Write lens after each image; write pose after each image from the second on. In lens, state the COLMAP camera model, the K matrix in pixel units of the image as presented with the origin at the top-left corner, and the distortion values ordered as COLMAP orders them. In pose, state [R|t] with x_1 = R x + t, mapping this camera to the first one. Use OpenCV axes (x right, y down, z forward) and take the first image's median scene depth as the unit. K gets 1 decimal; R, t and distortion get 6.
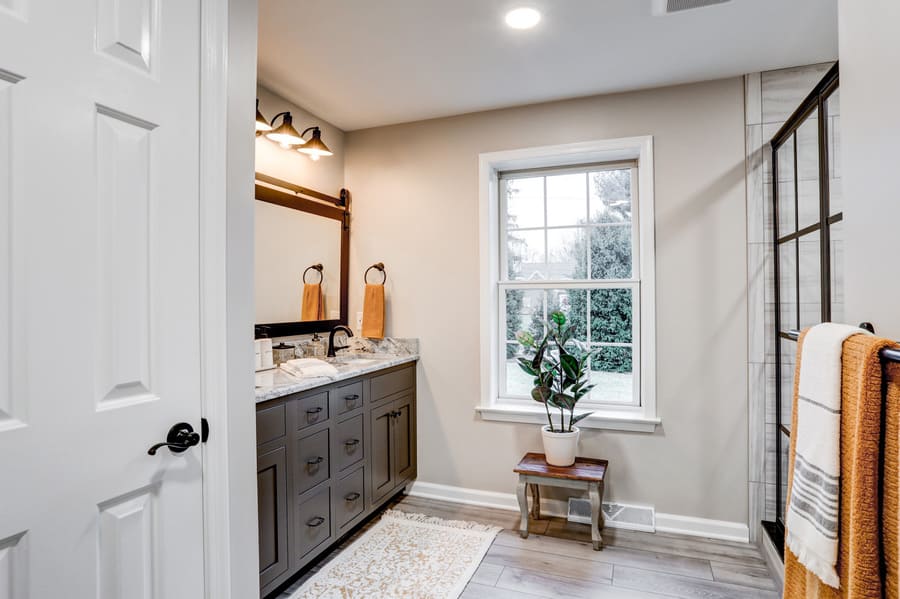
lens RADIAL K [[517.8, 0, 451.7], [0, 517.8, 296.4], [0, 0, 1]] dist [-0.086713, 0.032251]
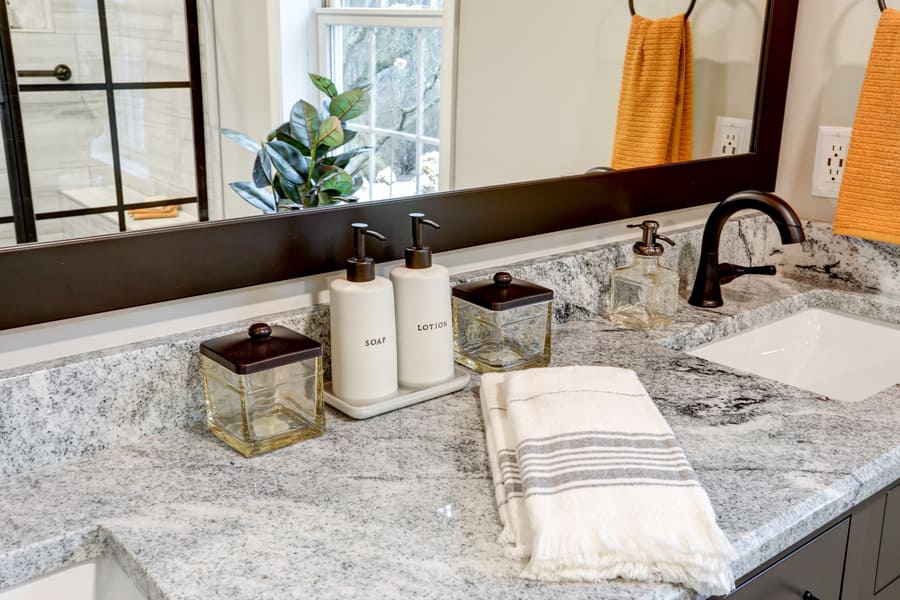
lens RADIAL K [[889.4, 0, 450.2], [0, 889.4, 300.8], [0, 0, 1]] dist [0.007036, 0.007738]
pose [[0.870064, 0.153178, -0.468535, -0.133058], [-0.013694, 0.957637, 0.287652, -0.014529], [0.492748, -0.243859, 0.835304, 0.550425]]
